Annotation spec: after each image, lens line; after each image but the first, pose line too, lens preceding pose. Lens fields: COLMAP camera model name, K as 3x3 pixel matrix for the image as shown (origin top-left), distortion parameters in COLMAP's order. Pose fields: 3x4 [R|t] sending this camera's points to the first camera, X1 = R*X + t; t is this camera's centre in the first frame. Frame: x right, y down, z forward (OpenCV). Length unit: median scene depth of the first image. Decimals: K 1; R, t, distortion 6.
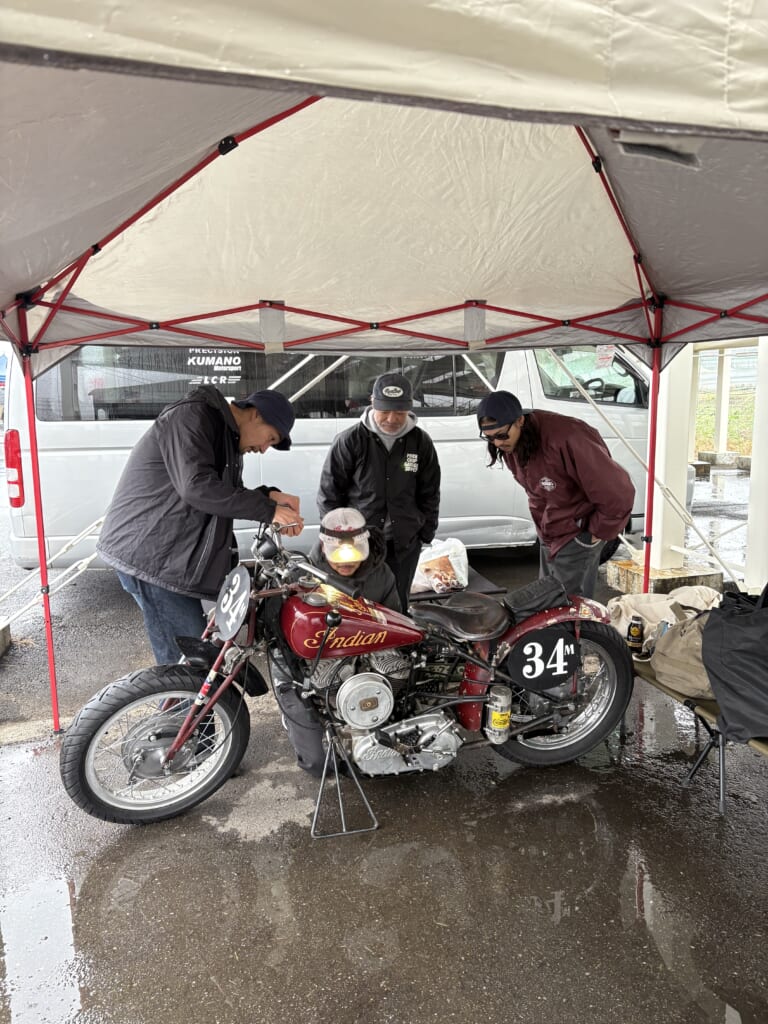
lens RADIAL K [[765.8, 0, 384.0], [0, 765.8, 512.0], [0, 0, 1]] dist [0.012465, -0.000027]
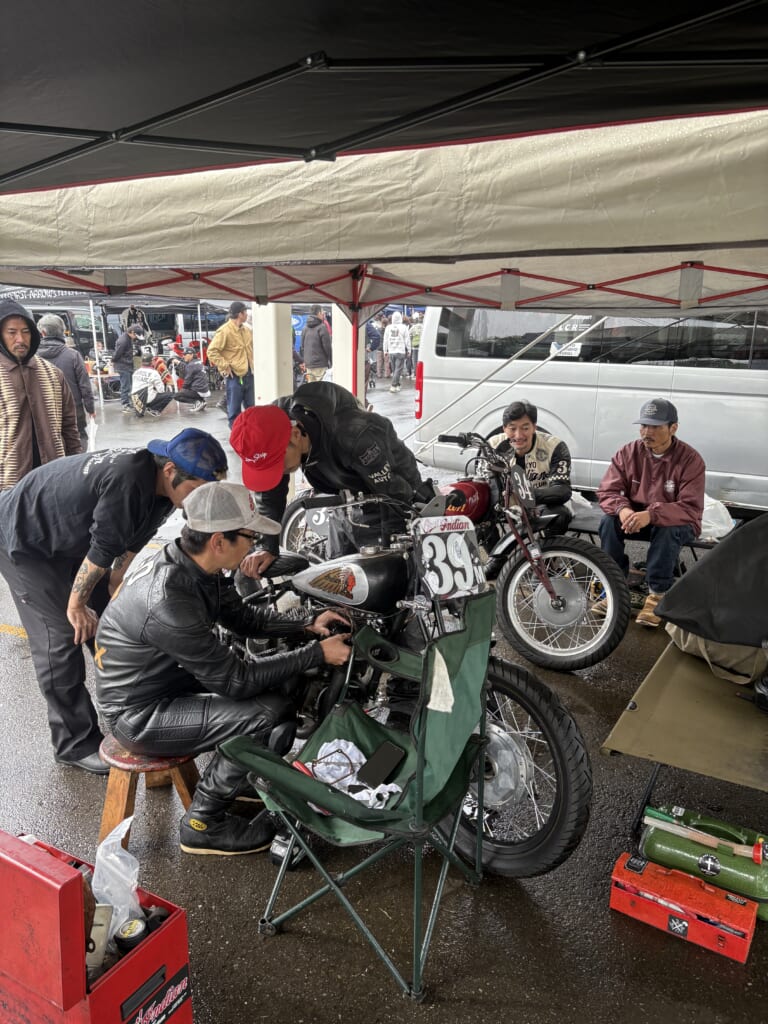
lens RADIAL K [[765.8, 0, 384.0], [0, 765.8, 512.0], [0, 0, 1]] dist [0.012465, -0.000027]
pose [[0.727895, 0.185617, -0.660087, 0.598947], [-0.132998, 0.982600, 0.129647, -0.017793], [0.672667, -0.006578, 0.739916, -0.072314]]
